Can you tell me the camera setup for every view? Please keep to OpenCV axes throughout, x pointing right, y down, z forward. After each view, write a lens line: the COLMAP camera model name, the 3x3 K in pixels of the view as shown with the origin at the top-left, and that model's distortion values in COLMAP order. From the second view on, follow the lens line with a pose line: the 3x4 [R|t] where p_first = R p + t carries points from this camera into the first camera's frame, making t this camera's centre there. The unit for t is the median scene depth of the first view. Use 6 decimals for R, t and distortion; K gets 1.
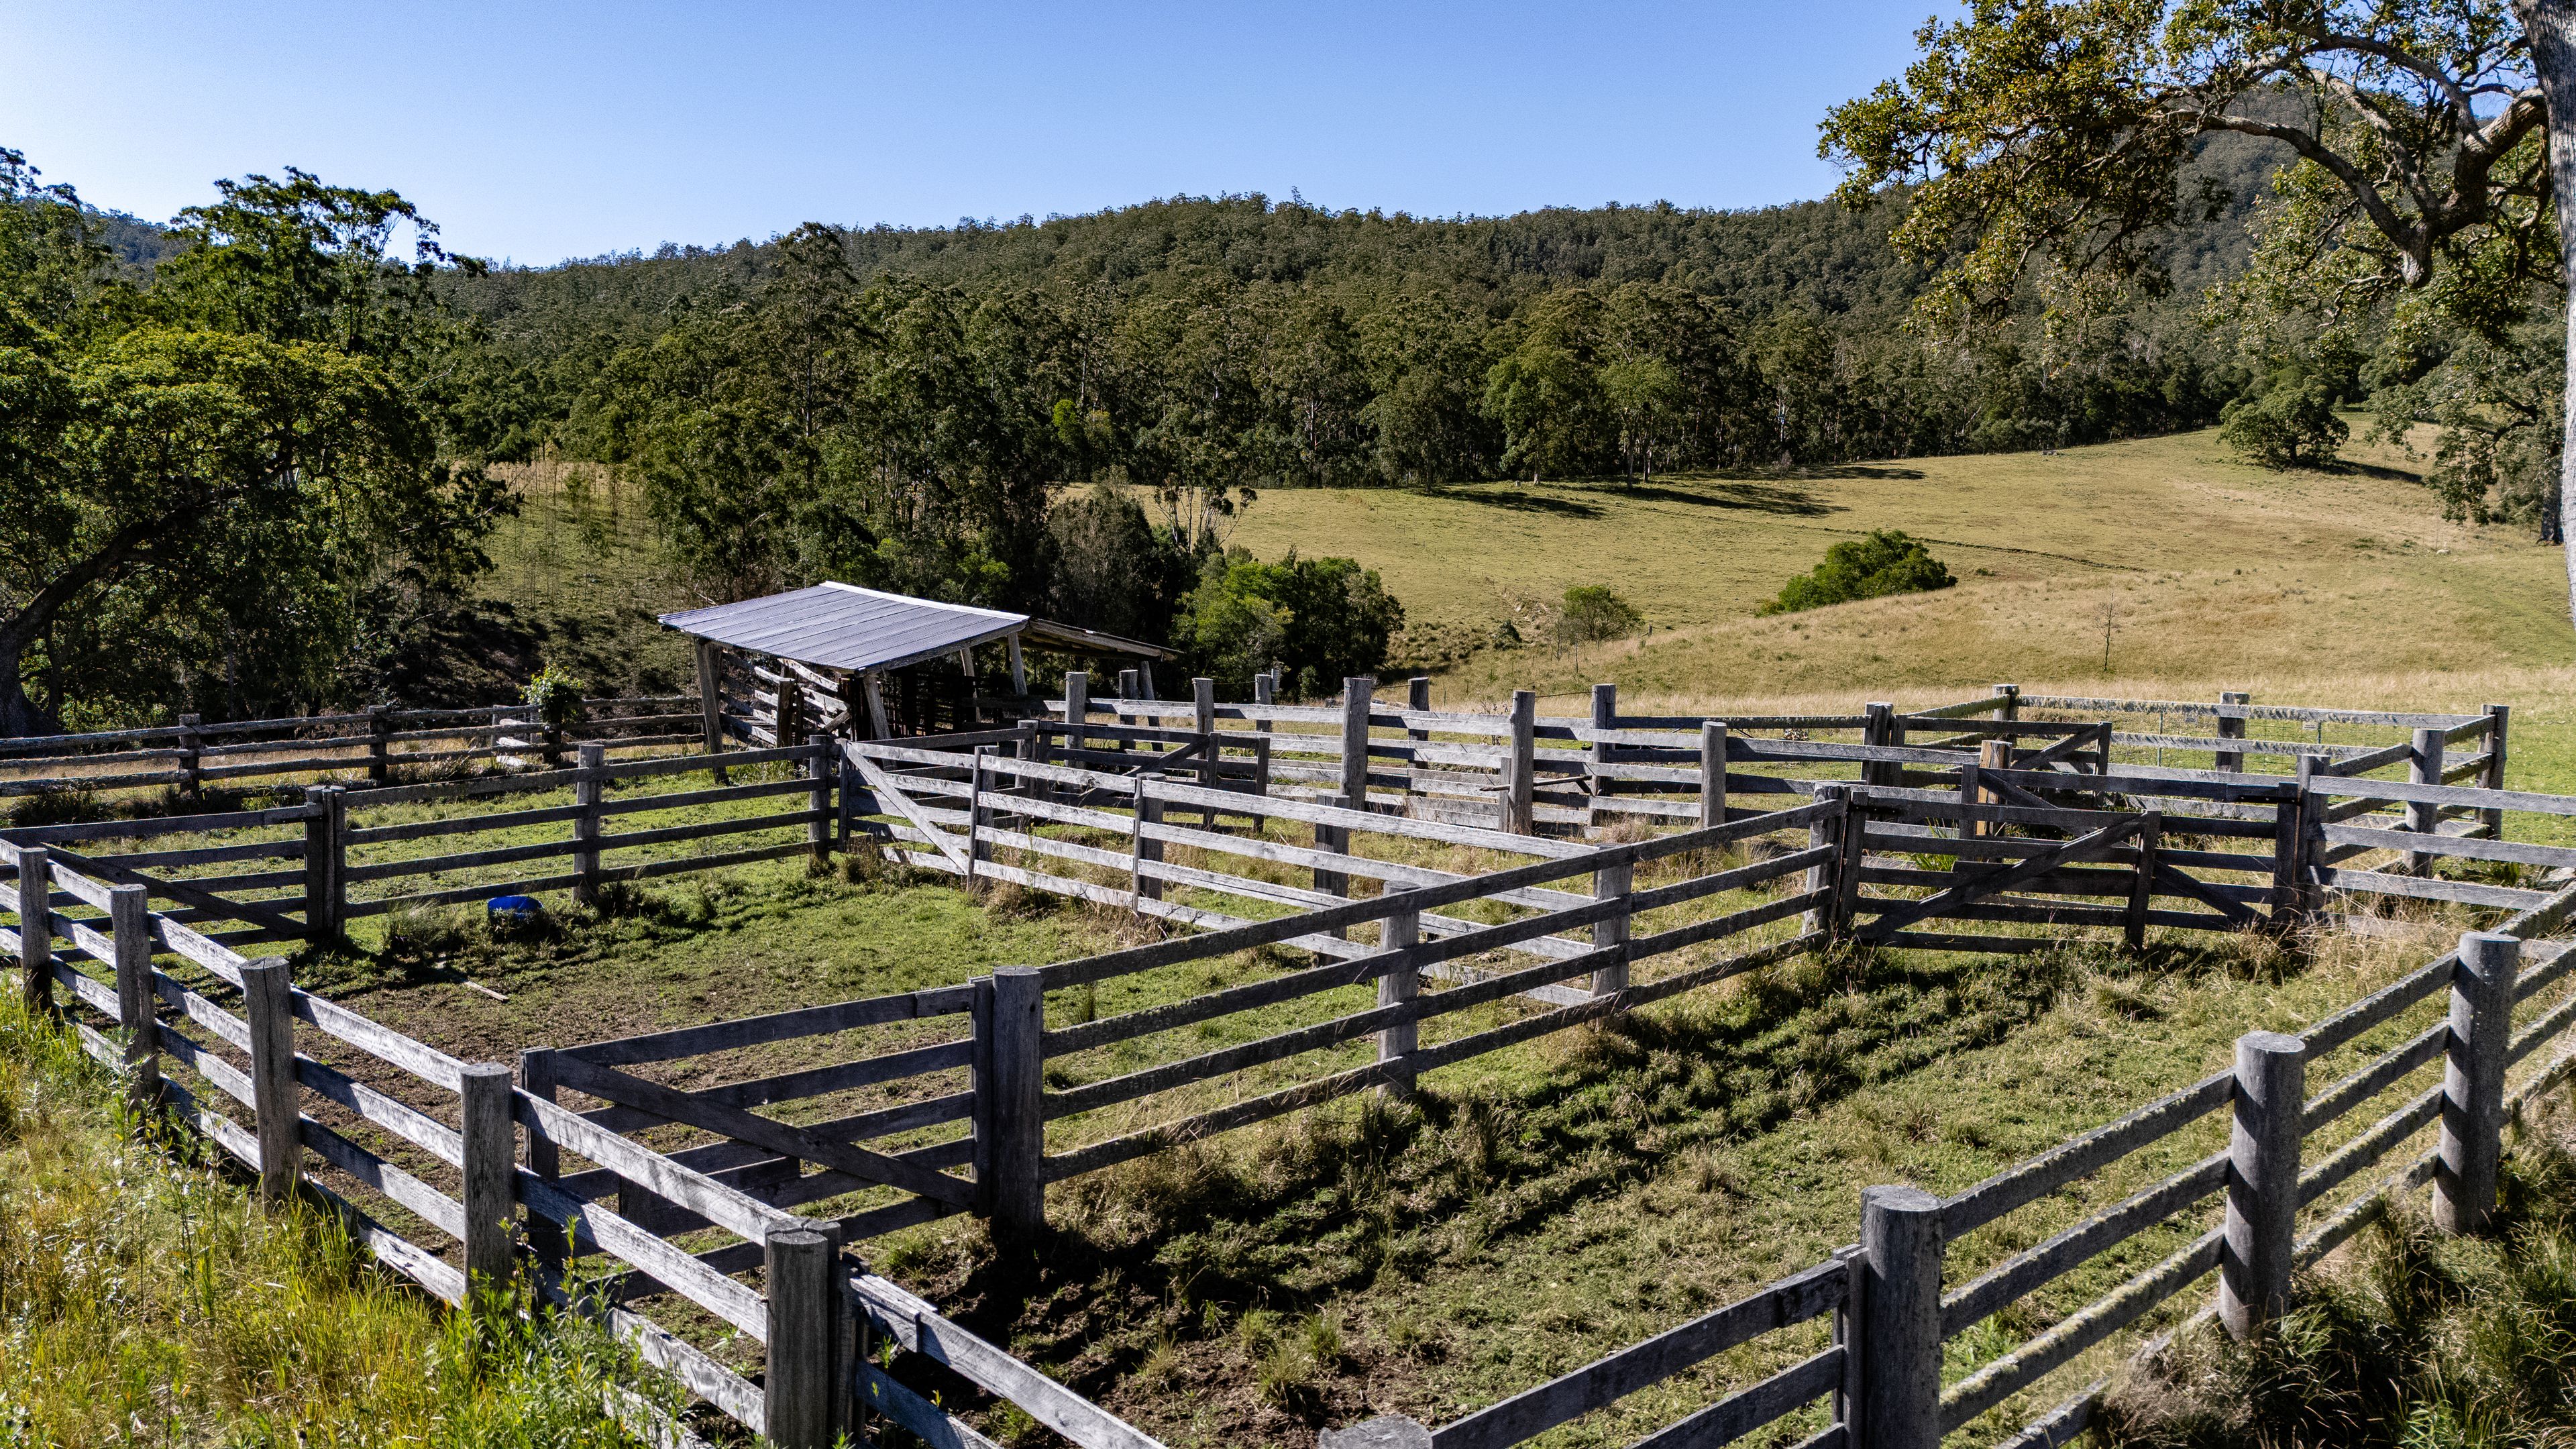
lens RADIAL K [[1897.9, 0, 1292.0], [0, 1897.9, 726.8], [0, 0, 1]] dist [0.049364, -0.021334]
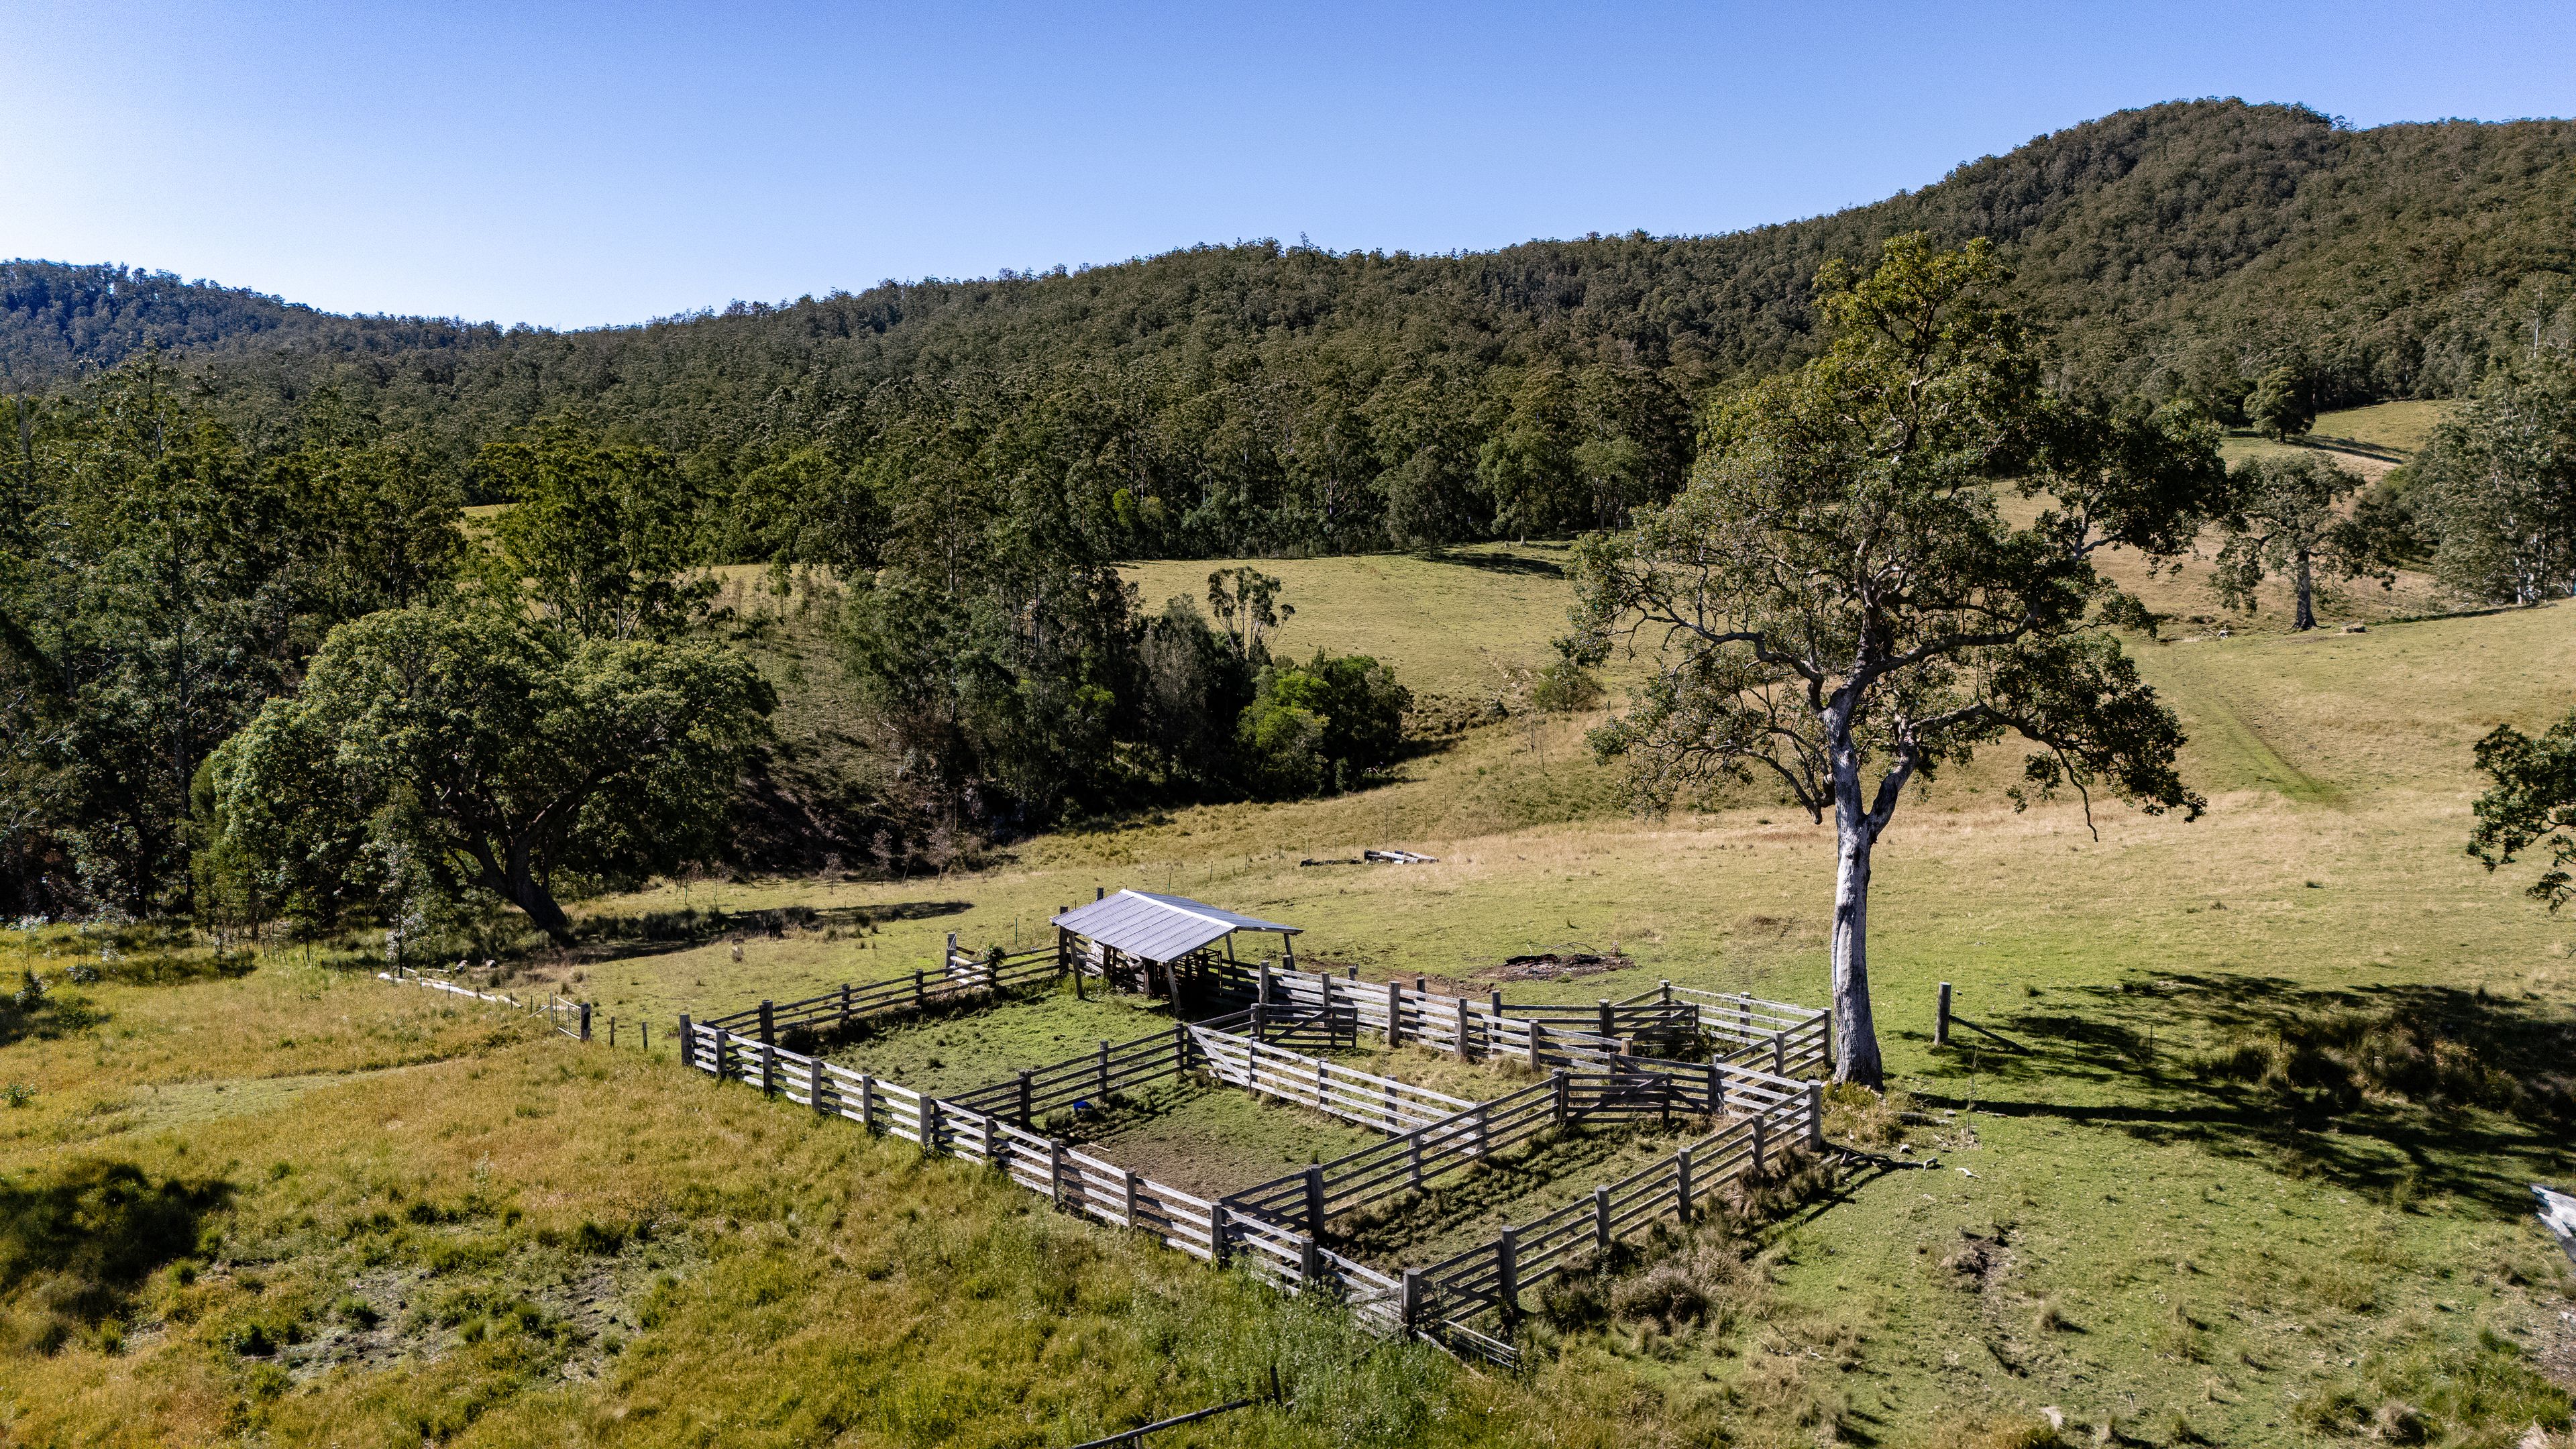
lens RADIAL K [[1897.9, 0, 1285.1], [0, 1897.9, 718.7], [0, 0, 1]] dist [0.049364, -0.021334]
pose [[0.999441, -0.031375, -0.011542, -0.013456], [0.031692, 0.999095, 0.028381, -0.089881], [0.010641, -0.028731, 0.999531, -0.286089]]
